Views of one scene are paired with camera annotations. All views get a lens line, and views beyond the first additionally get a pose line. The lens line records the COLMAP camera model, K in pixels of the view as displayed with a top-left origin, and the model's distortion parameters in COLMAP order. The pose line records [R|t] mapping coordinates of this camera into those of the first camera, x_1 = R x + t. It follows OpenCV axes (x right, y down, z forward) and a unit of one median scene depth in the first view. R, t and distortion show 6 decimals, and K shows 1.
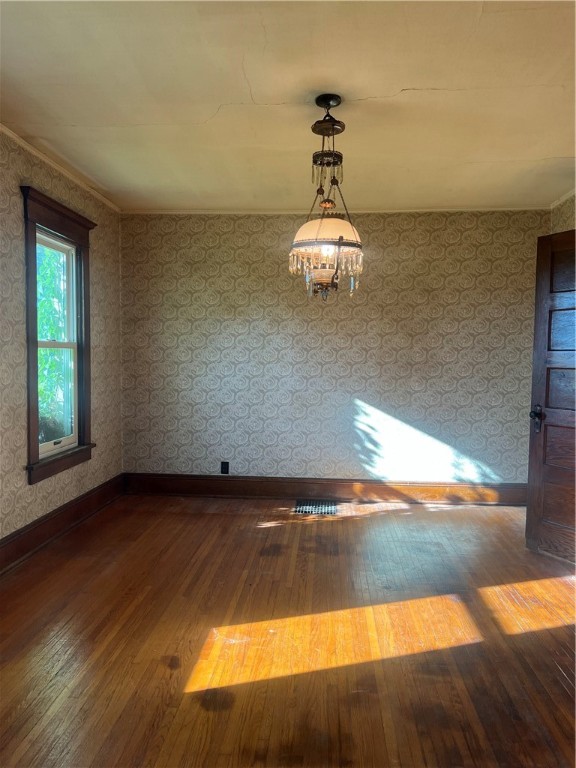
lens RADIAL K [[585.7, 0, 284.9], [0, 585.7, 392.9], [0, 0, 1]] dist [0.044311, -0.055642]
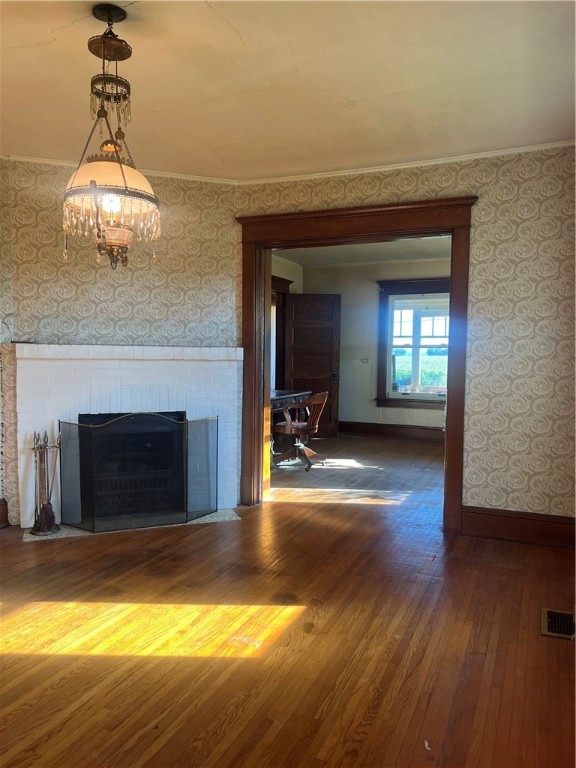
lens RADIAL K [[585.7, 0, 284.9], [0, 585.7, 392.9], [0, 0, 1]] dist [0.044311, -0.055642]
pose [[-0.943792, -0.039009, 0.328230, -0.462228], [0.004739, 0.991313, 0.131441, -0.106846], [-0.330506, 0.125608, -0.935408, 1.880291]]
